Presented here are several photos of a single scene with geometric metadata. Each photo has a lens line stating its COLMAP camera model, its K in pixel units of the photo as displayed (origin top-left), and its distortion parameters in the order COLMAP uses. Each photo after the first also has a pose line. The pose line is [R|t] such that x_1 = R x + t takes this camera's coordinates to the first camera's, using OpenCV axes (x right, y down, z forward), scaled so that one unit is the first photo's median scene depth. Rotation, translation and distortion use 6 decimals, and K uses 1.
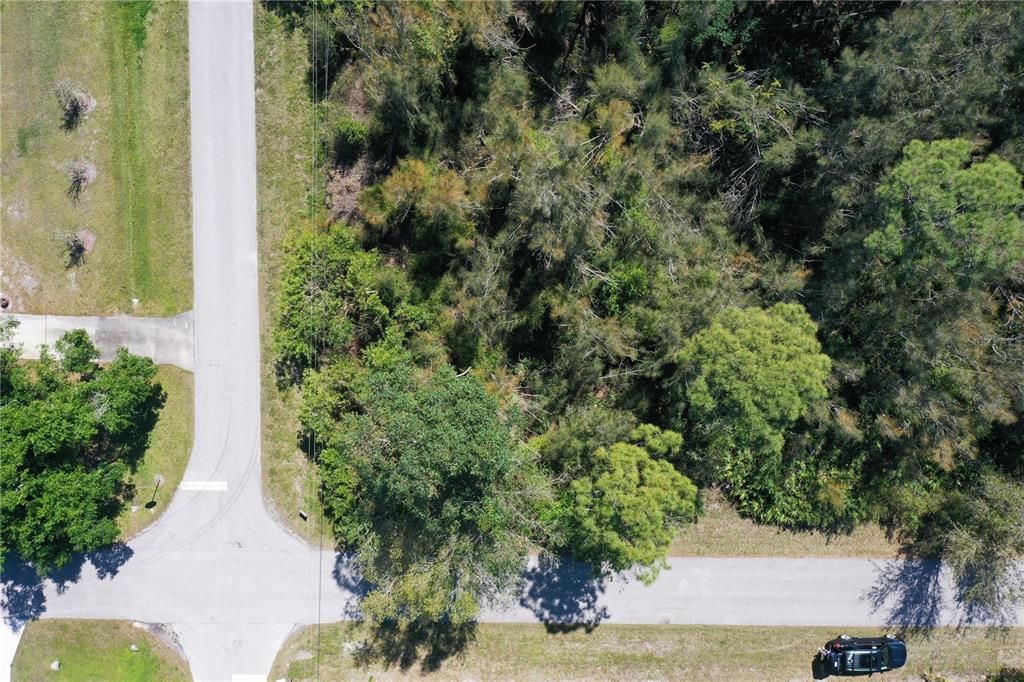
lens RADIAL K [[815.9, 0, 513.5], [0, 815.9, 328.0], [0, 0, 1]] dist [0.008109, 0.010045]
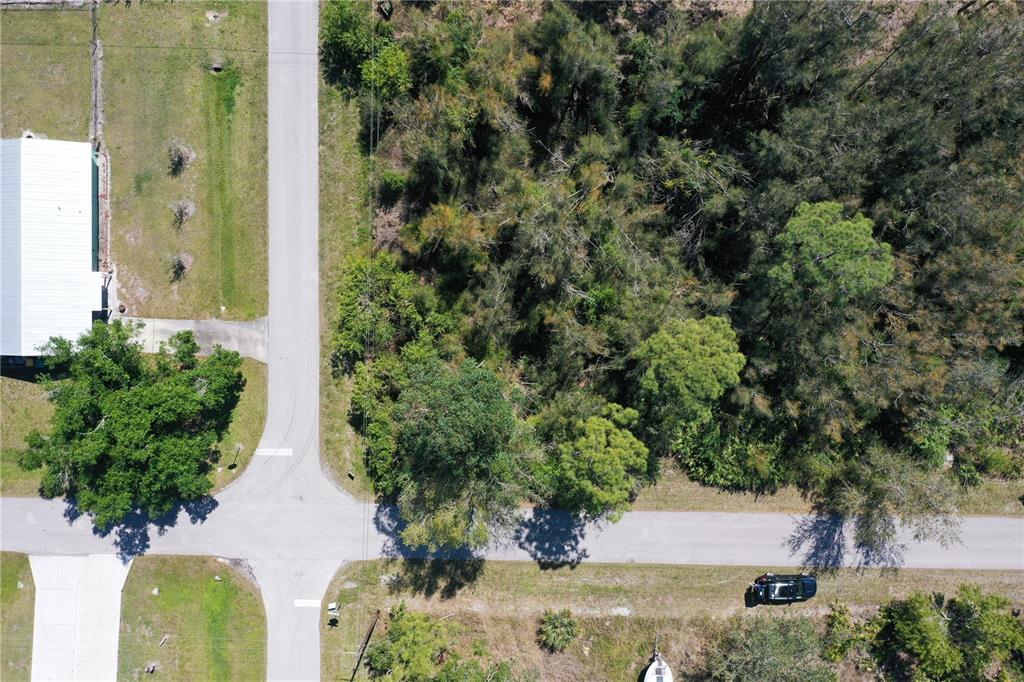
lens RADIAL K [[815.9, 0, 513.5], [0, 815.9, 328.0], [0, 0, 1]] dist [0.008109, 0.010045]
pose [[0.999937, 0.010841, 0.002796, -0.007804], [-0.010827, 0.999928, -0.005107, -0.000068], [-0.002851, 0.005076, 0.999983, -0.304757]]
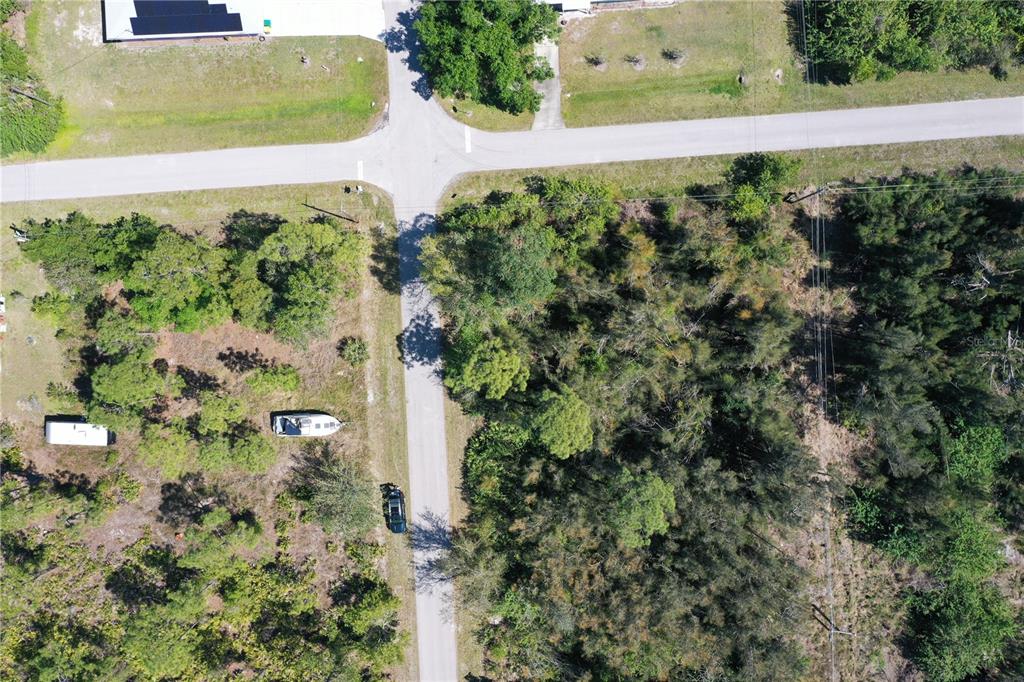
lens RADIAL K [[829.0, 0, 512.0], [0, 829.0, 337.9], [0, 0, 1]] dist [-0.006939, 0.051495]
pose [[0.055878, 0.998295, 0.016891, 0.031608], [-0.998433, 0.055921, -0.002094, 0.131057], [-0.003035, -0.016747, 0.999855, -0.862654]]
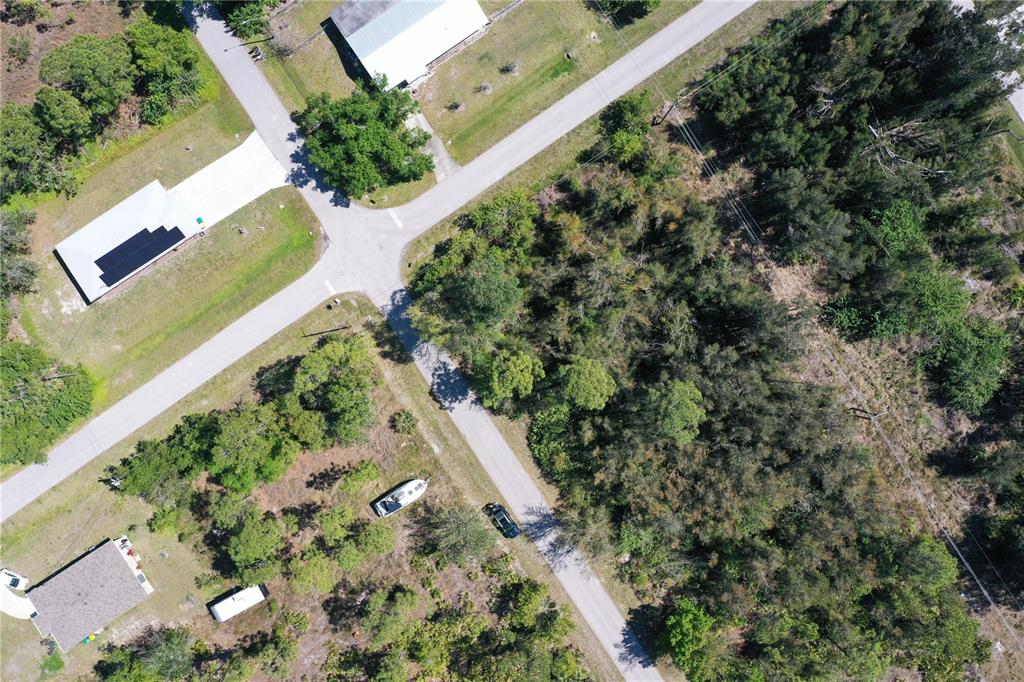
lens RADIAL K [[834.9, 0, 509.0], [0, 834.9, 338.7], [0, 0, 1]] dist [-0.003703, -0.002135]
pose [[0.558749, 0.829302, 0.007566, 0.027834], [-0.829335, 0.558742, 0.003234, 0.122896], [-0.001546, -0.008082, 0.999966, -1.209977]]
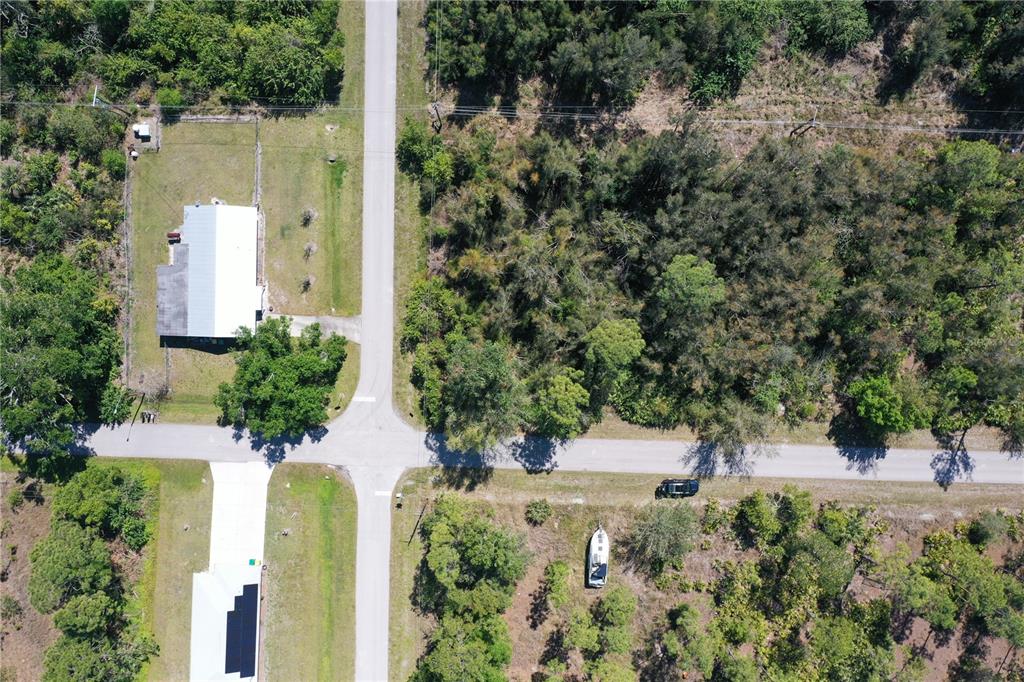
lens RADIAL K [[834.9, 0, 509.0], [0, 834.9, 338.7], [0, 0, 1]] dist [-0.003703, -0.002135]
pose [[0.999696, 0.024576, -0.001819, -0.011085], [-0.024558, 0.999655, 0.009345, 0.011223], [0.002048, -0.009297, 0.999955, -1.175544]]
